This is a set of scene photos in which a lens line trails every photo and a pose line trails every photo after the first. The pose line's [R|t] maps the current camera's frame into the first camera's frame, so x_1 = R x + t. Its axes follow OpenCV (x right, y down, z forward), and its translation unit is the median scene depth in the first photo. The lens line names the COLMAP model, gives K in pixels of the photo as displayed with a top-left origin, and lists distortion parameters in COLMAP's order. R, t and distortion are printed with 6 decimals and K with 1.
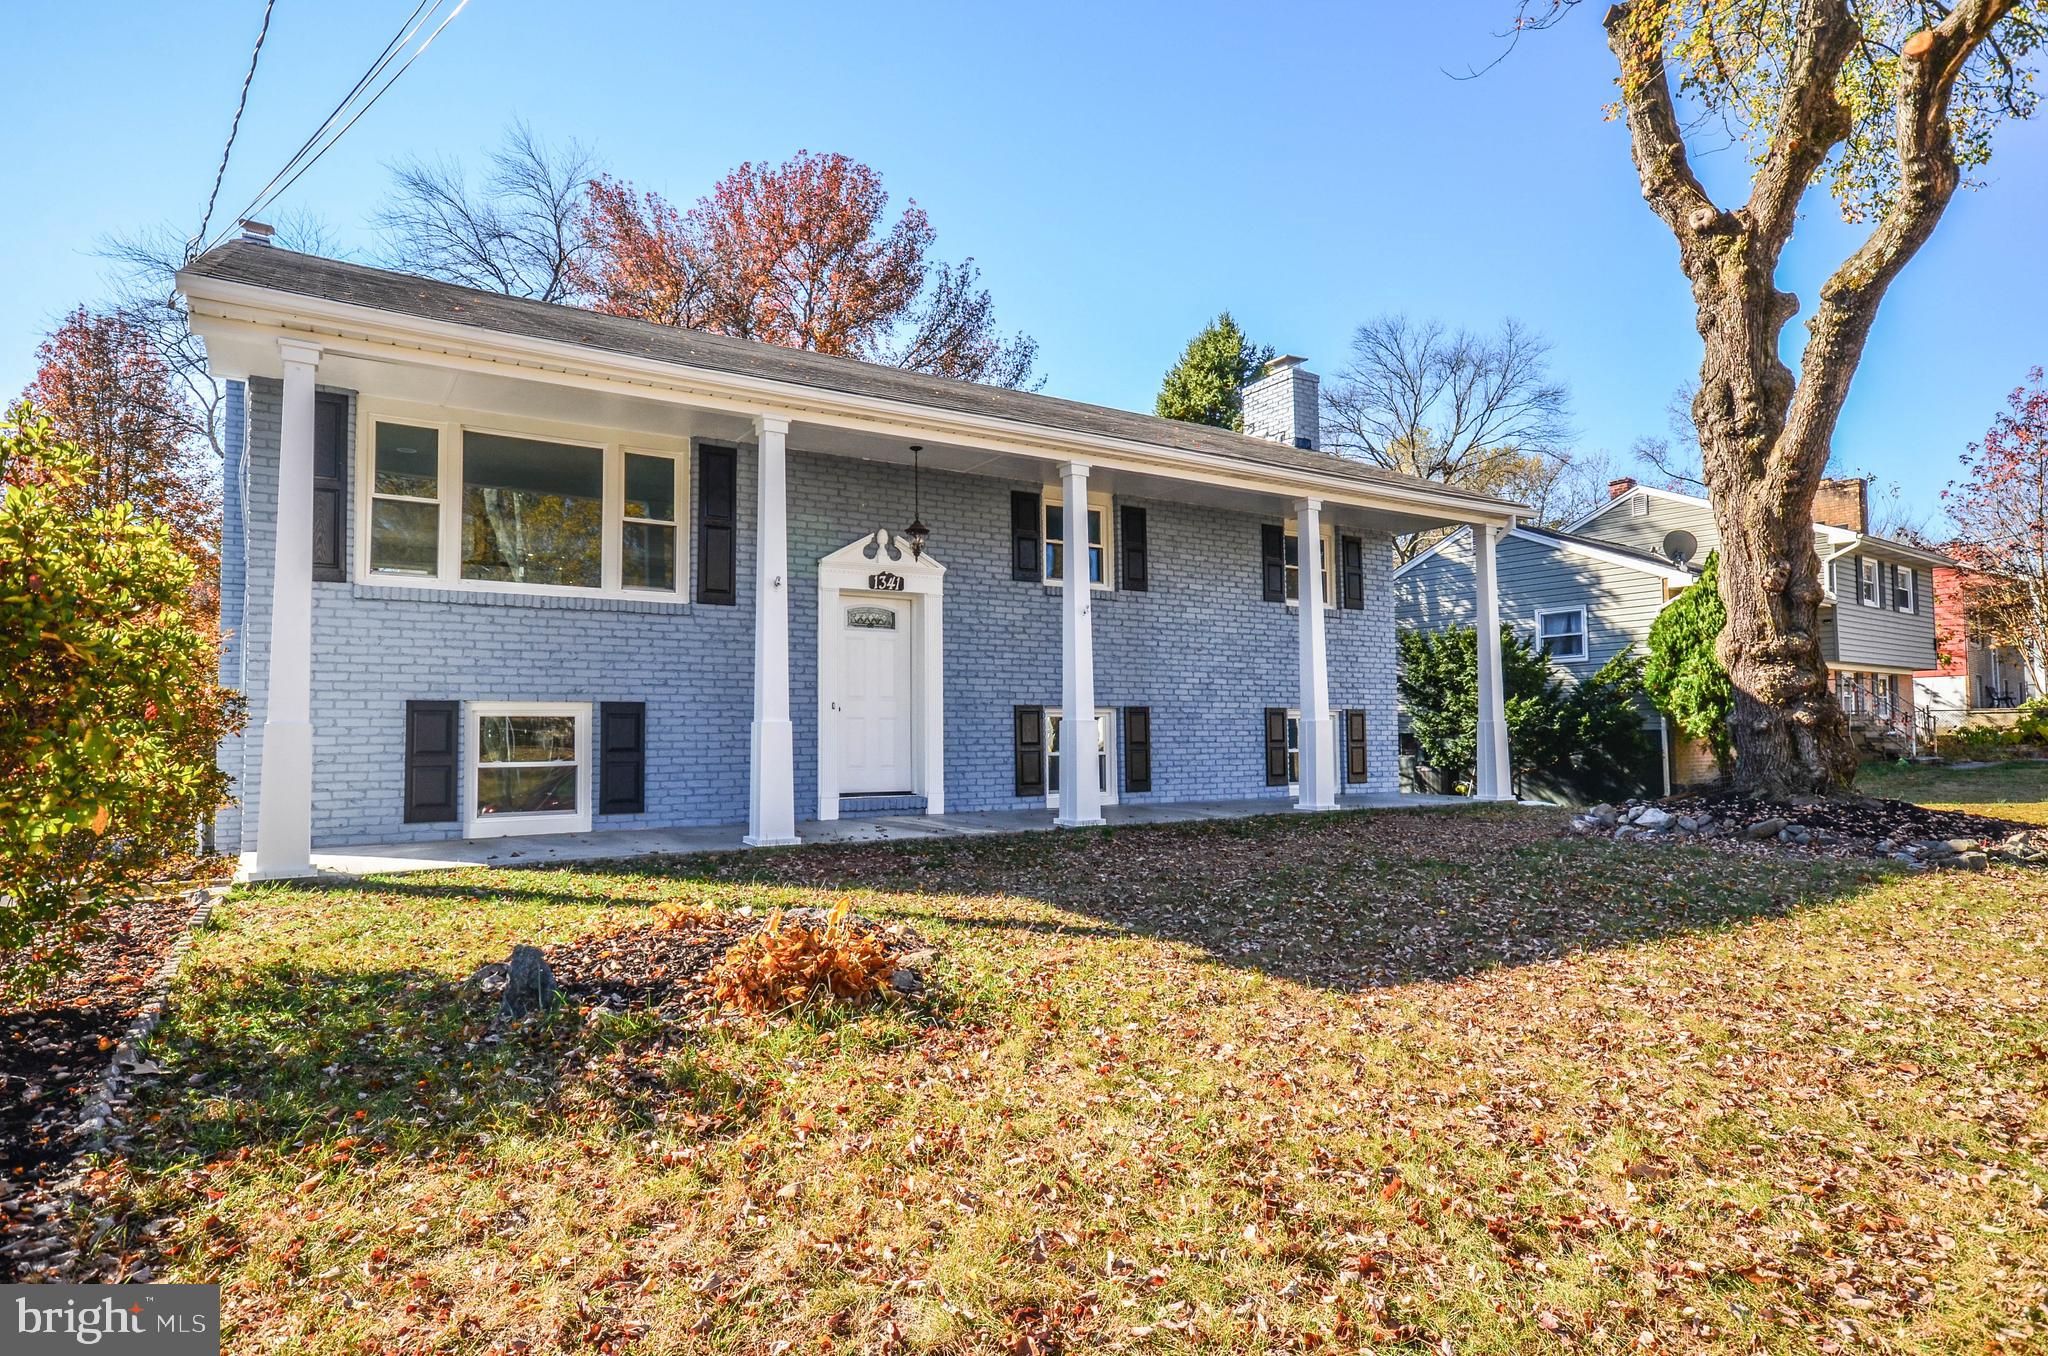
lens RADIAL K [[1104.2, 0, 1058.7], [0, 1104.2, 680.1], [0, 0, 1]] dist [0.013950, -0.000537]
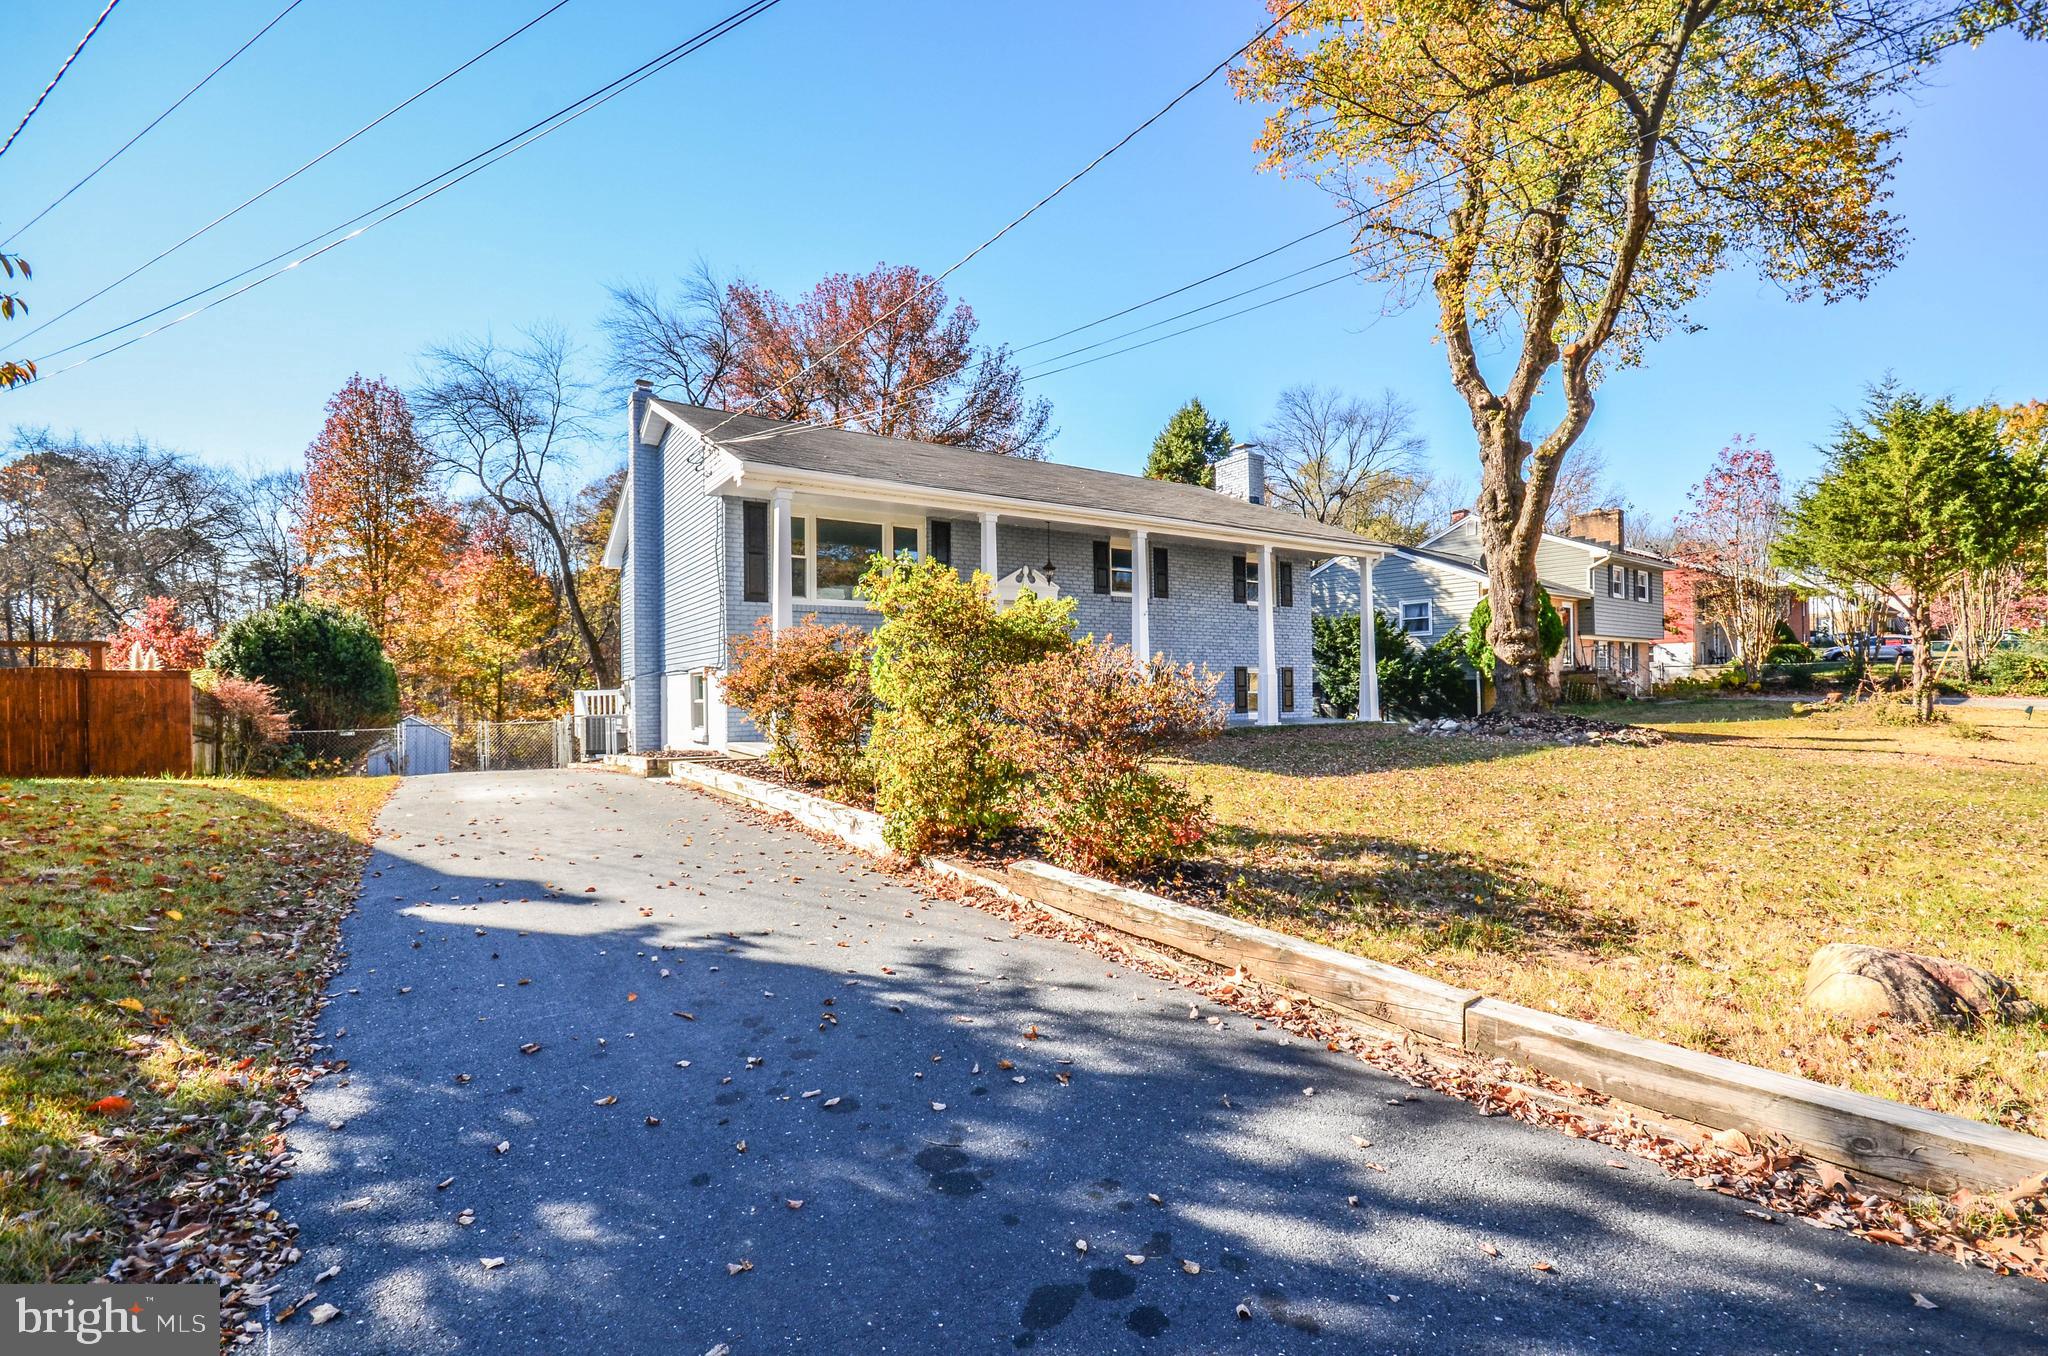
lens RADIAL K [[968.5, 0, 1024.0], [0, 968.5, 678.0], [0, 0, 1]] dist [-0.003924, 0.000152]
pose [[0.999742, -0.001565, 0.022648, -0.129646], [0.000646, 0.999180, 0.040490, -0.013471], [-0.022693, -0.040464, 0.998923, -0.360271]]
